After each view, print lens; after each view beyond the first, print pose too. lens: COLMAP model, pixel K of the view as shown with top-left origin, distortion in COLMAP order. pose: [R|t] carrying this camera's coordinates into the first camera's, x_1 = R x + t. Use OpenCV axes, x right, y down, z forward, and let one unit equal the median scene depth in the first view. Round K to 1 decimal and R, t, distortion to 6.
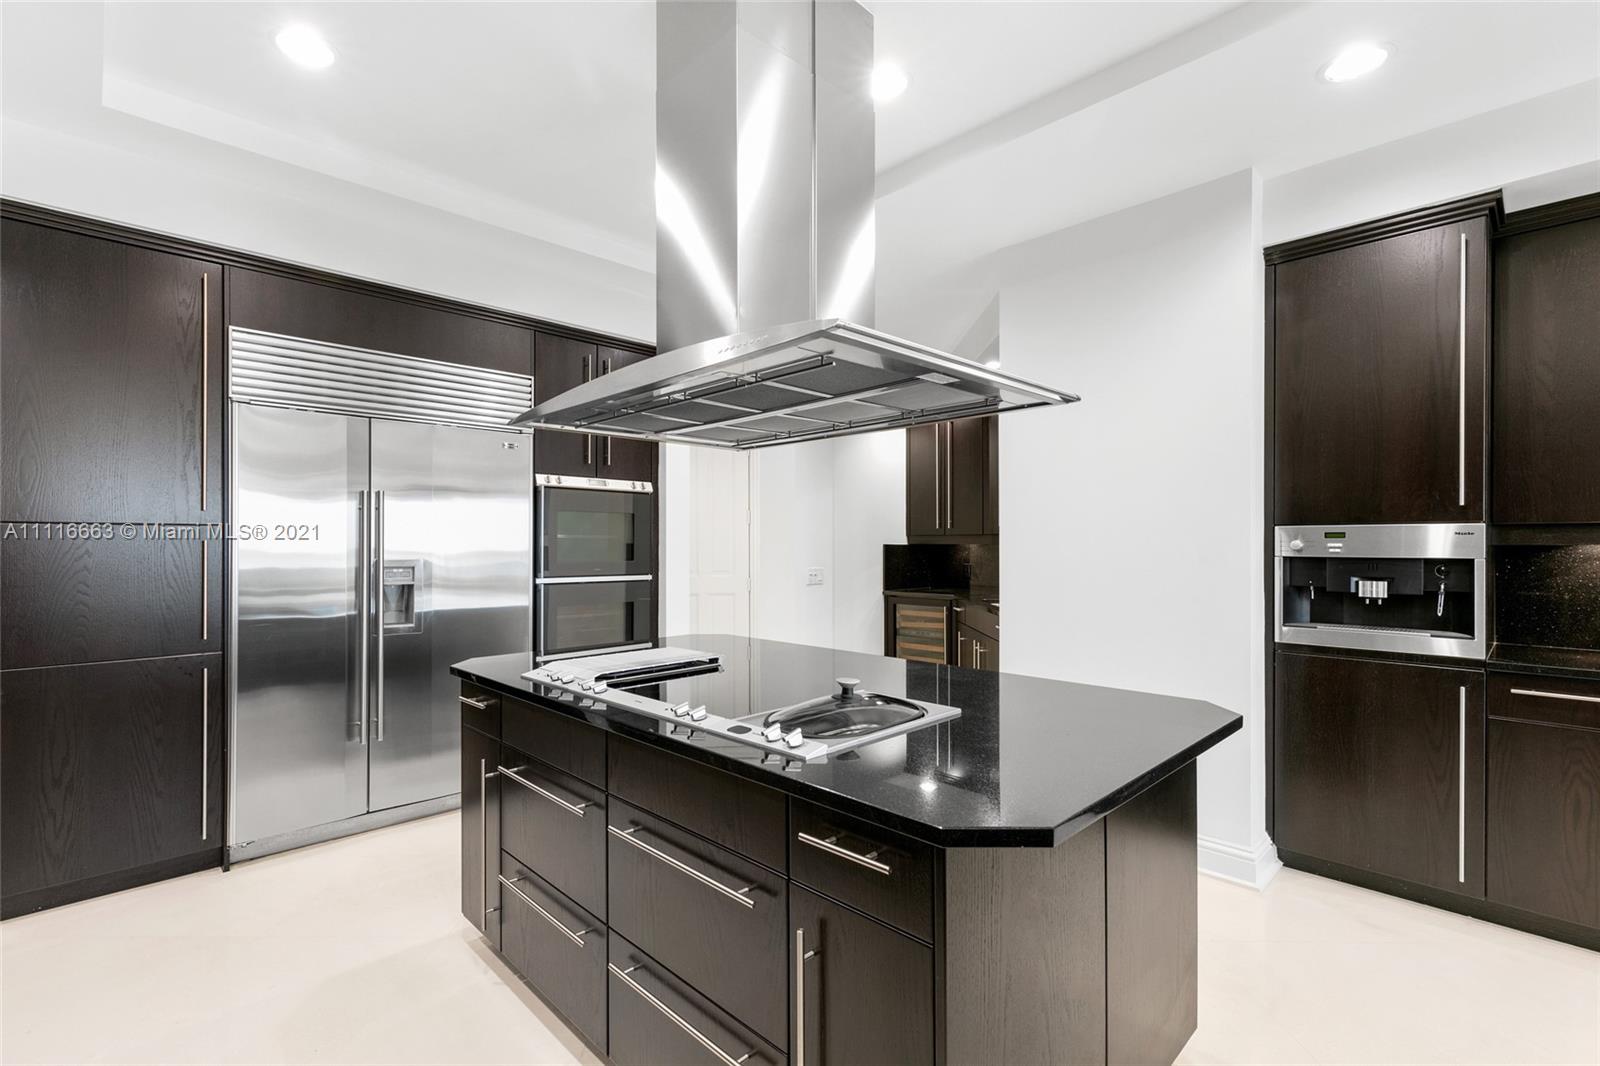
lens RADIAL K [[726.2, 0, 798.7], [0, 726.2, 545.8], [0, 0, 1]] dist [0.001106, 0.000025]
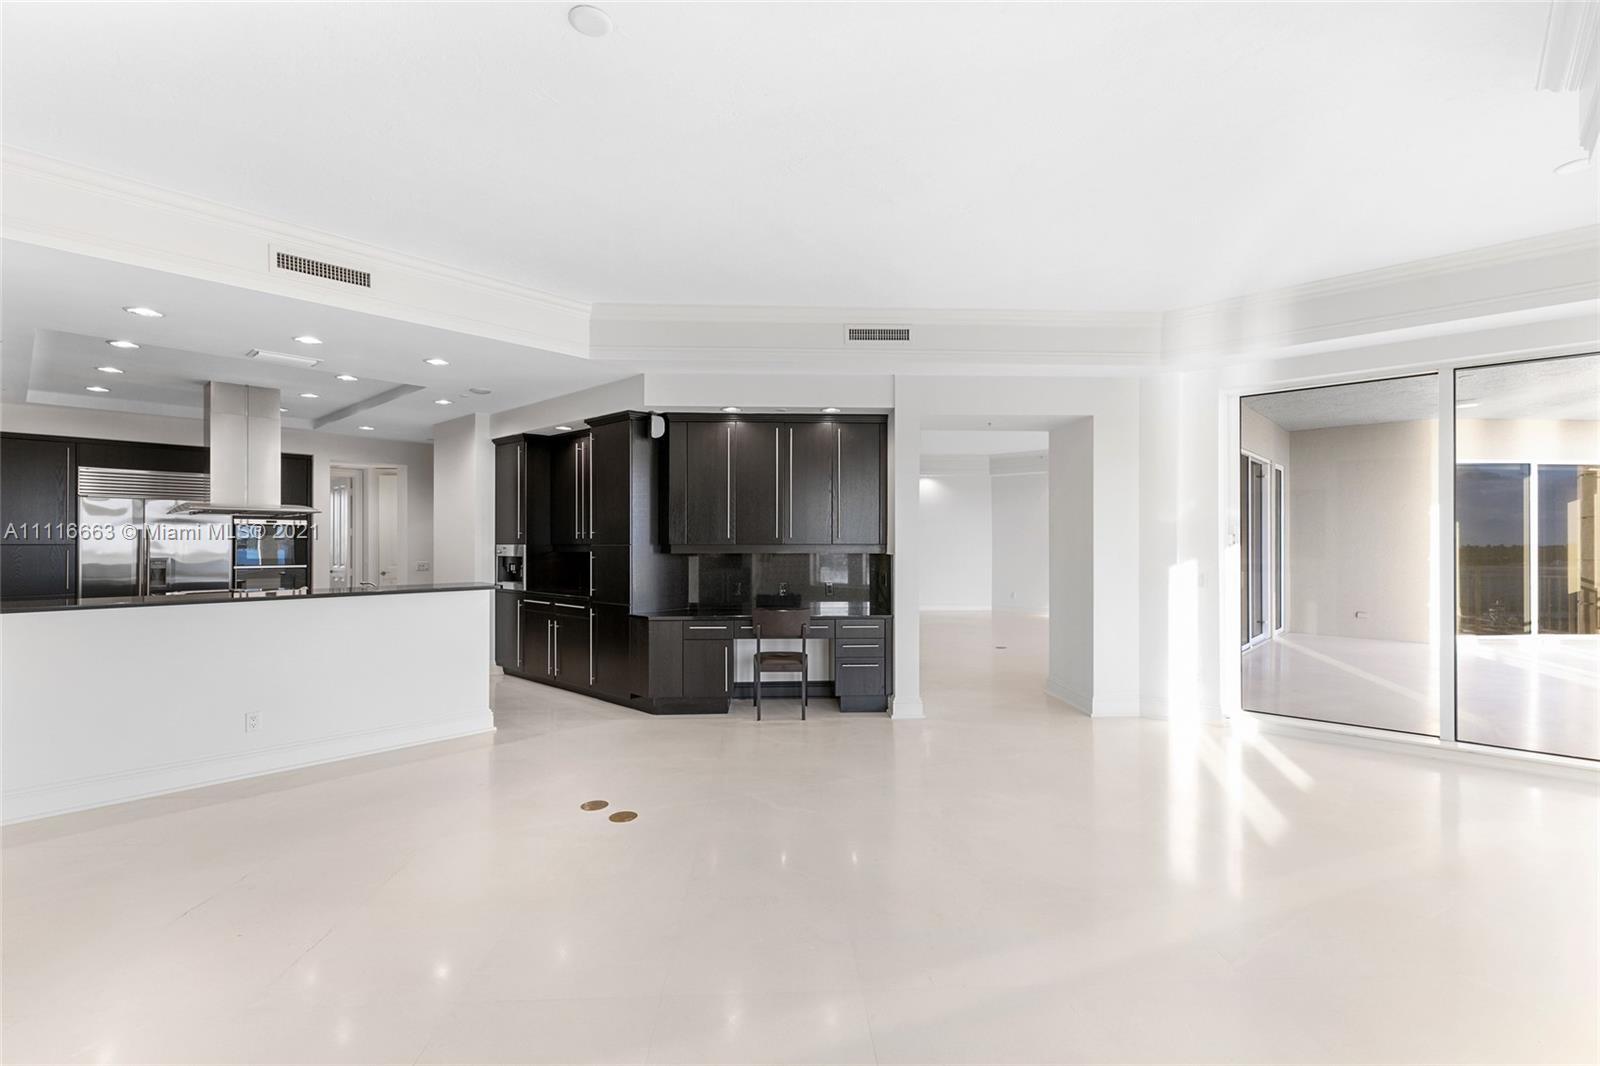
lens RADIAL K [[726.2, 0, 798.7], [0, 726.2, 545.8], [0, 0, 1]] dist [0.001106, 0.000025]
pose [[0.998289, -0.004797, 0.058273, 1.527609], [0.004309, 0.999955, 0.008501, -0.038434], [-0.058312, -0.008236, 0.998264, -1.626548]]
